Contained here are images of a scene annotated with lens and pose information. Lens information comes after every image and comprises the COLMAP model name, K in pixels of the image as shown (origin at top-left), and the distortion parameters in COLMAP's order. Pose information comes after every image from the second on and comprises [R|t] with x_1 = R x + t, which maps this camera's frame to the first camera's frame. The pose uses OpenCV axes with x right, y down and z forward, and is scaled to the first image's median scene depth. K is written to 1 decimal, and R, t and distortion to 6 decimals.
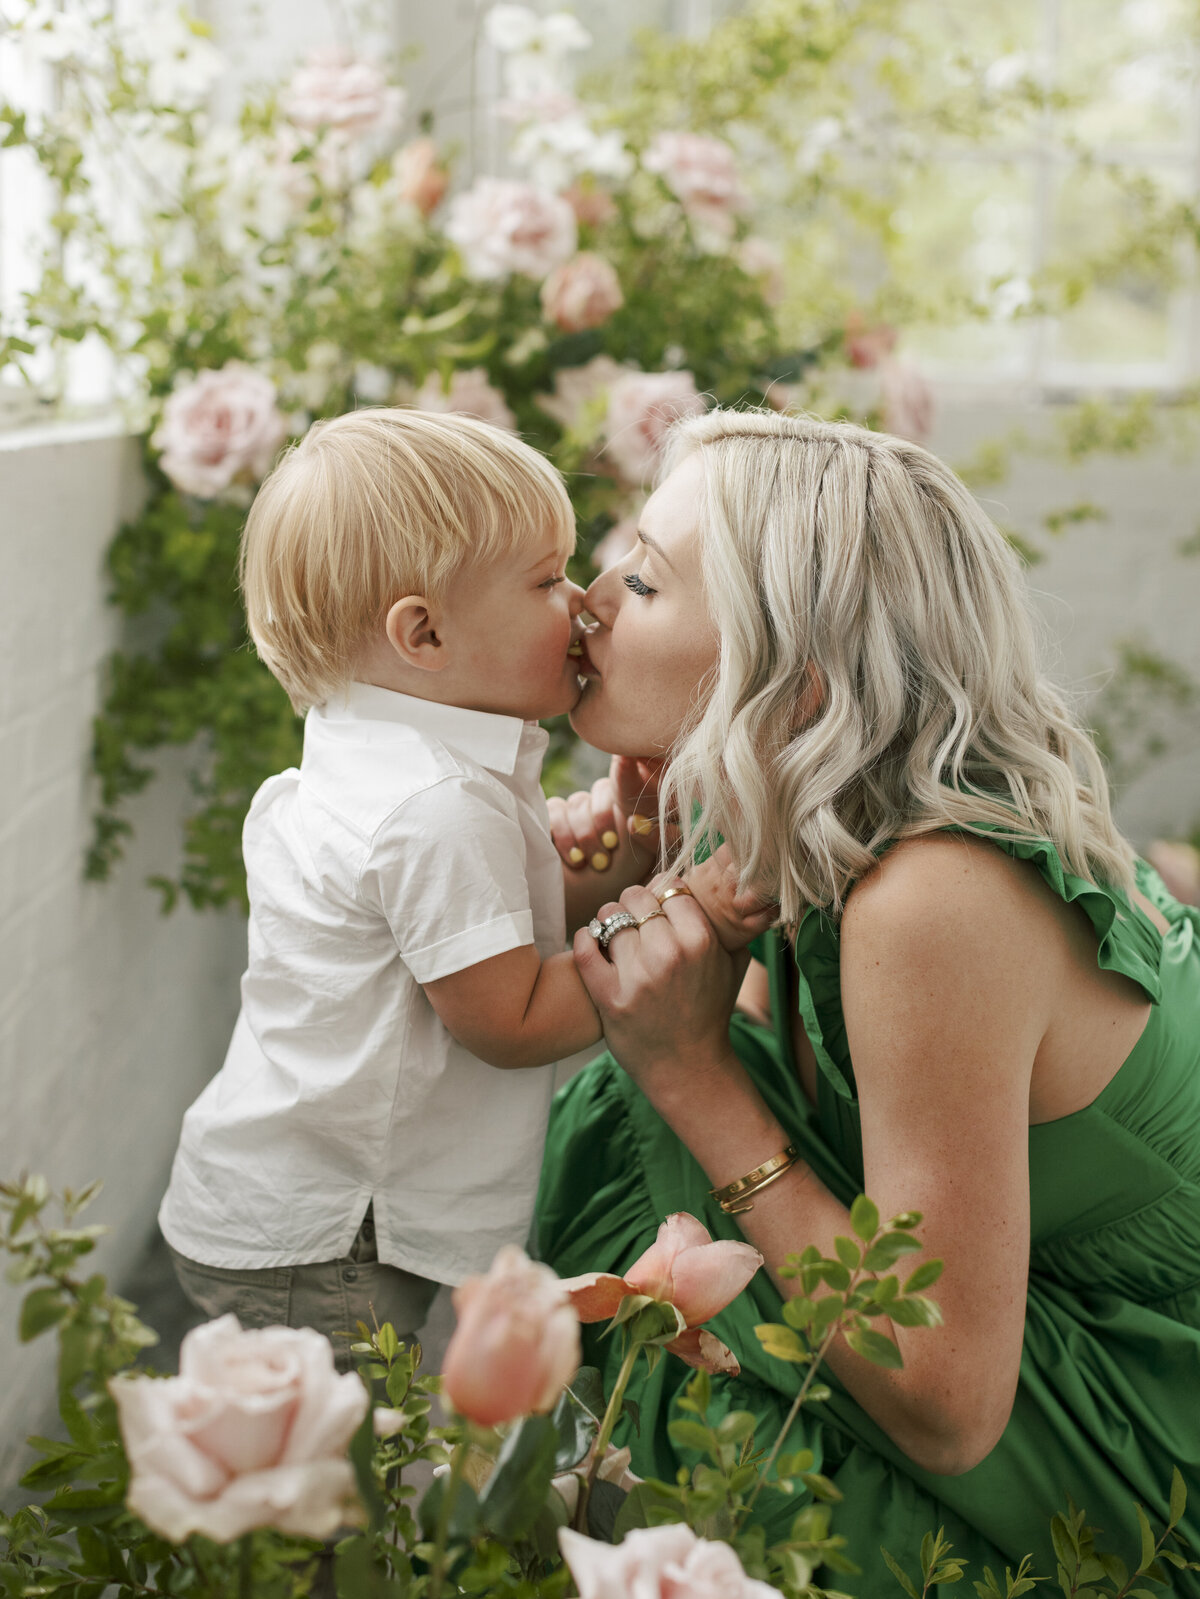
lens RADIAL K [[2650.0, 0, 588.9], [0, 2650.0, 808.3], [0, 0, 1]] dist [0.027144, 0.000000]
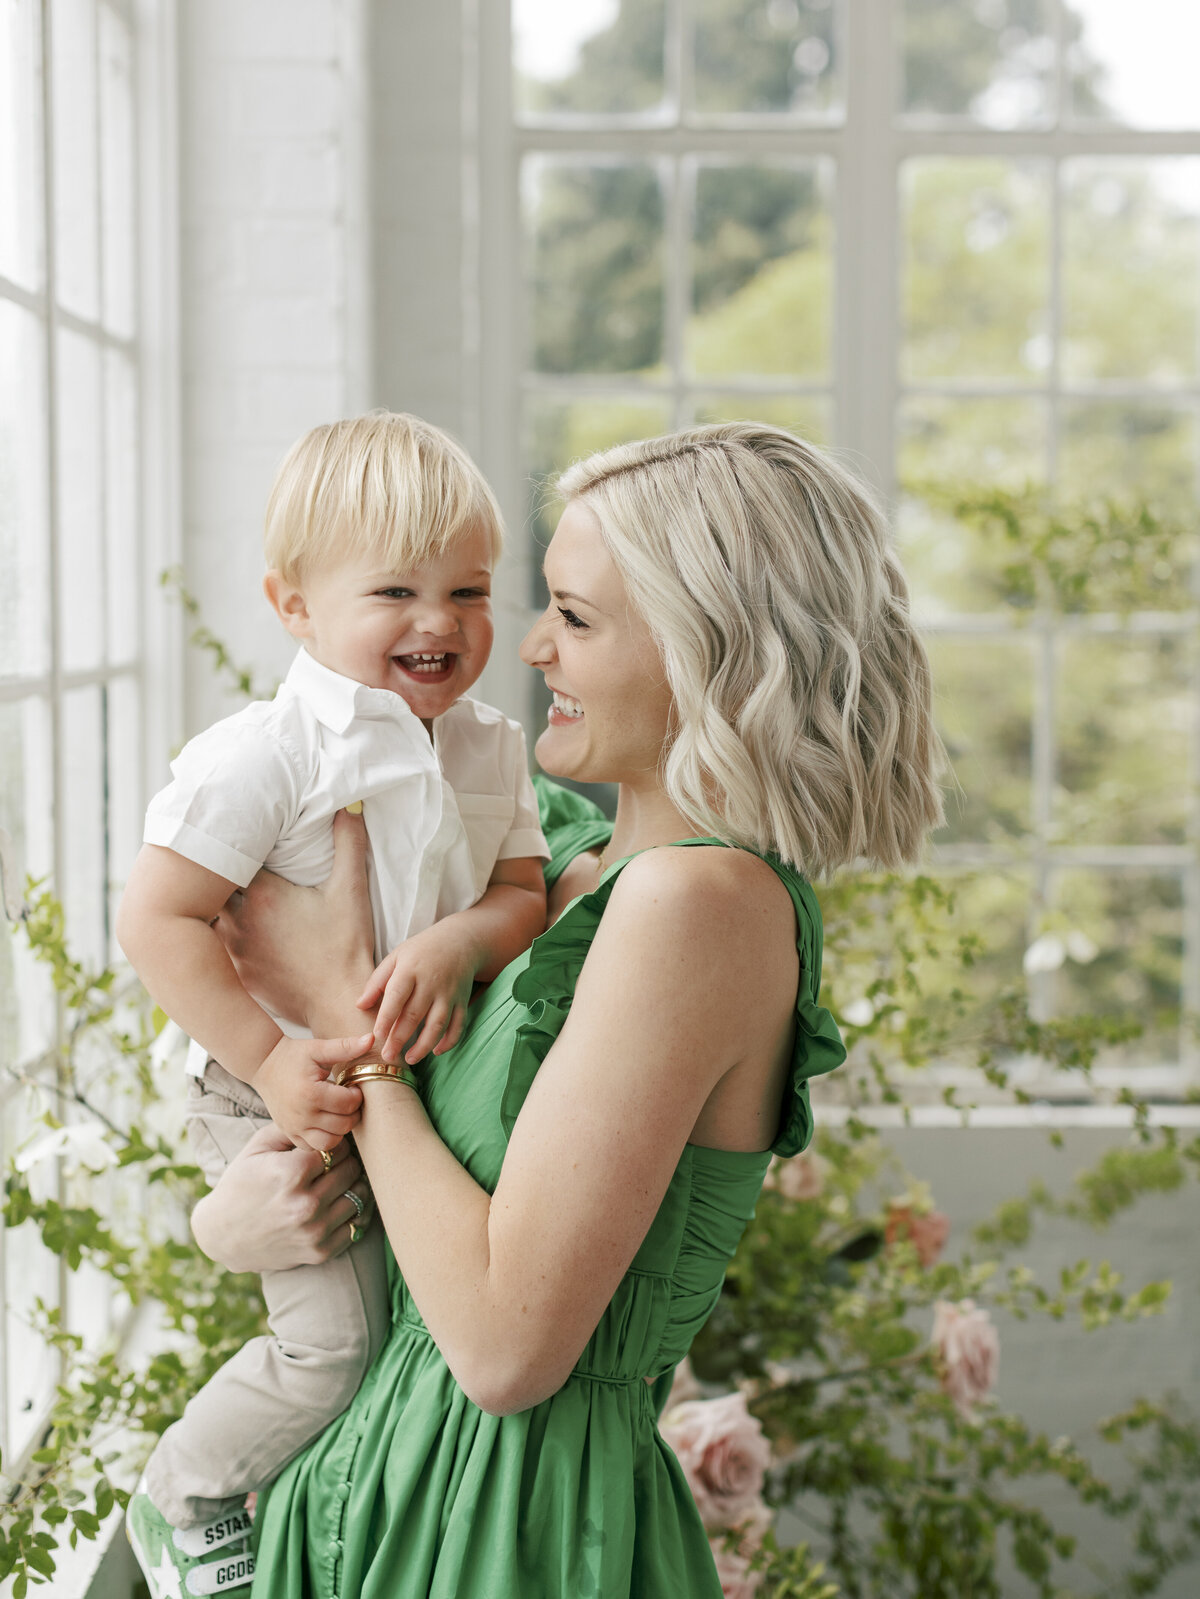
lens RADIAL K [[2650.0, 0, 584.3], [0, 2650.0, 804.9], [0, 0, 1]] dist [0.027144, 0.000000]
pose [[0.999278, -0.021422, 0.031385, -0.043282], [0.023701, 0.996966, -0.074144, -0.305230], [-0.029701, 0.074834, 0.996754, 0.053192]]
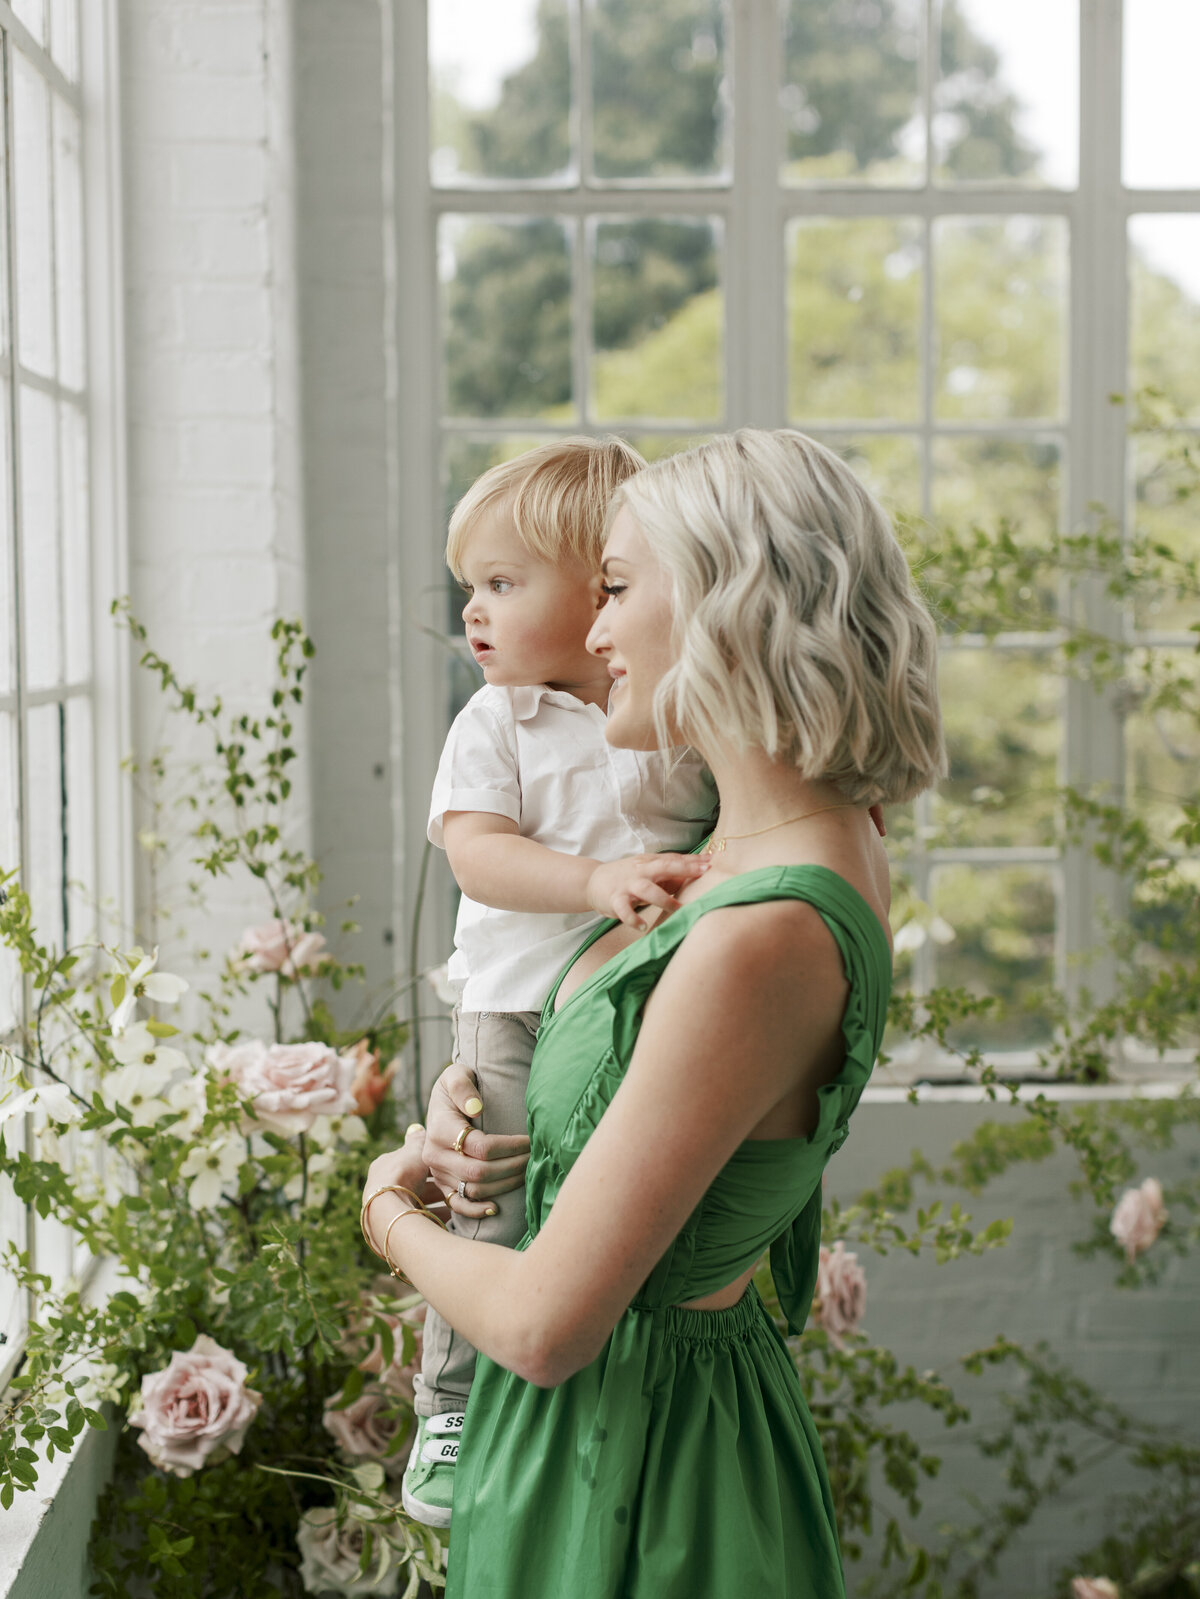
lens RADIAL K [[2650.0, 0, 593.7], [0, 2650.0, 798.1], [0, 0, 1]] dist [0.027144, 0.000000]
pose [[0.997773, -0.030943, 0.059091, -0.035414], [0.035913, 0.995735, -0.084981, -0.285019], [-0.056210, 0.086913, 0.994629, -0.072520]]
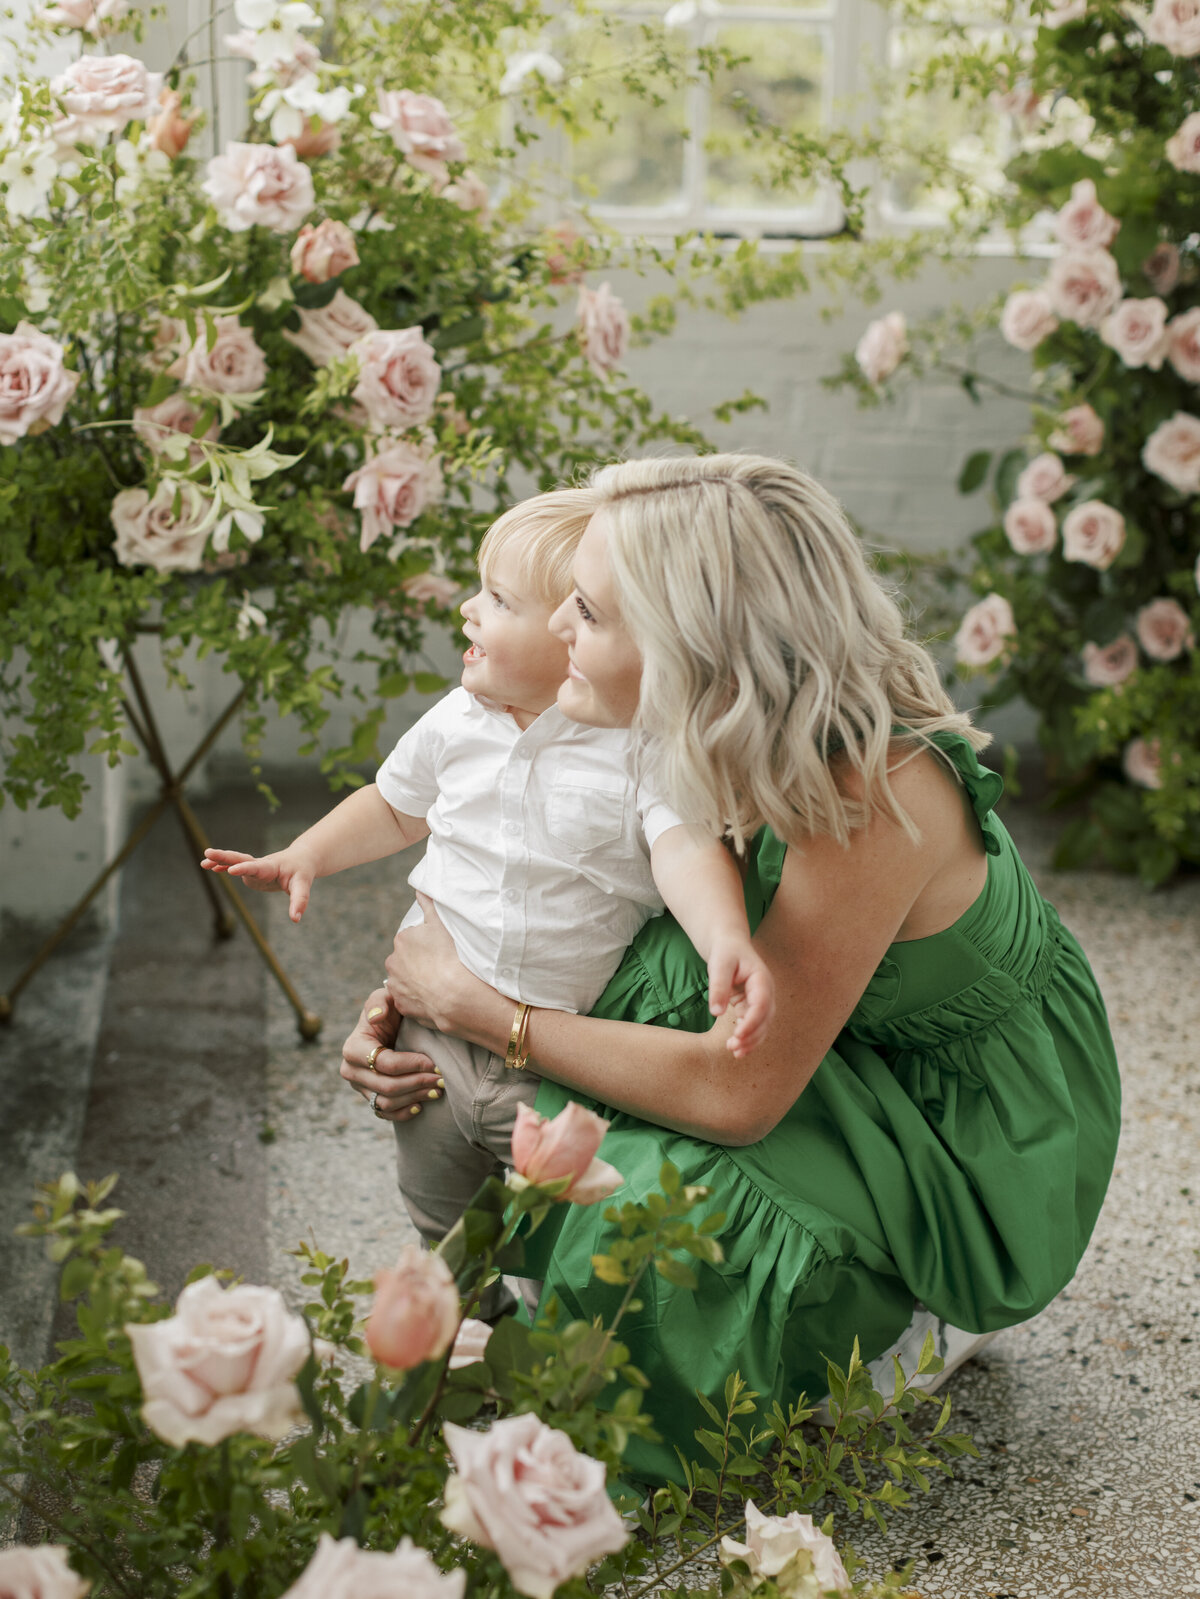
lens RADIAL K [[2650.0, 0, 586.5], [0, 2650.0, 807.6], [0, 0, 1]] dist [0.027144, 0.000000]
pose [[0.990710, -0.030342, 0.132566, -0.051232], [0.010198, 0.988624, 0.150059, -0.130374], [-0.135611, -0.147313, 0.979749, -0.189849]]
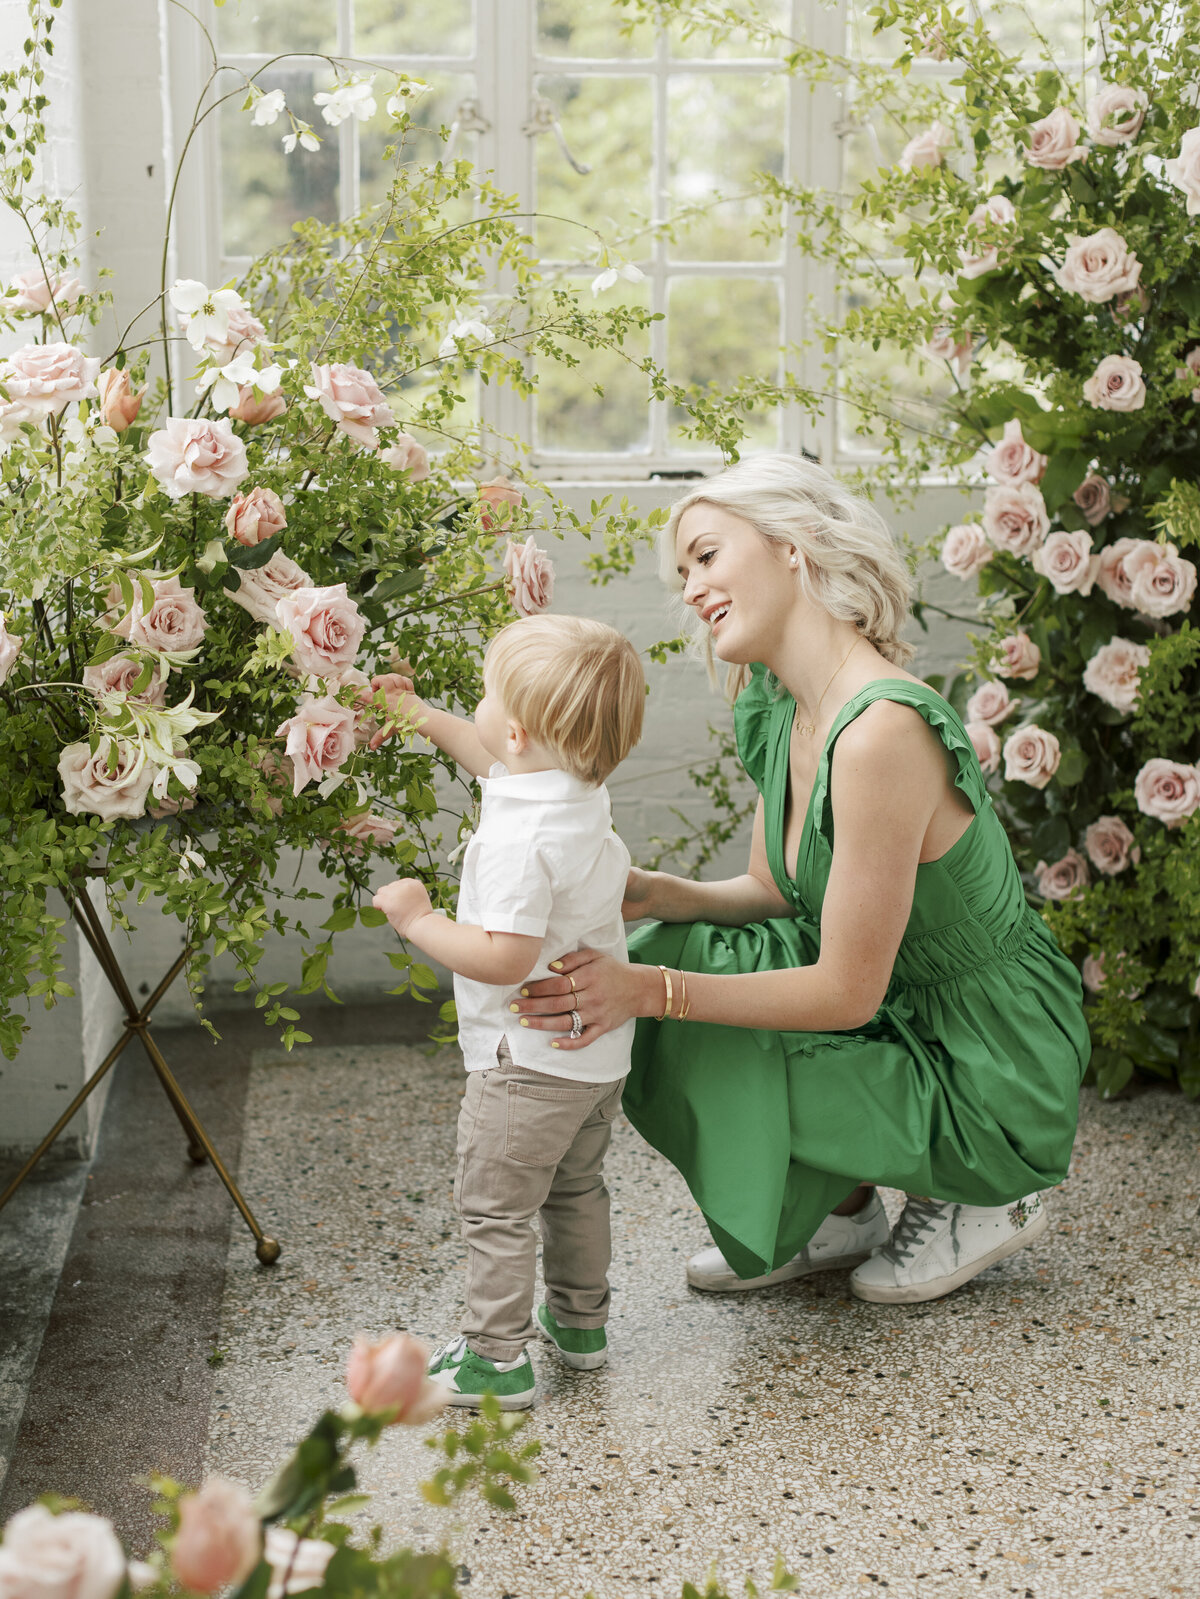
lens RADIAL K [[2650.0, 0, 578.0], [0, 2650.0, 792.9], [0, 0, 1]] dist [0.027144, 0.000000]
pose [[0.994524, -0.041476, 0.095930, 0.023329], [0.034959, 0.997028, 0.068648, -0.149239], [-0.098492, -0.064919, 0.993018, -0.250403]]
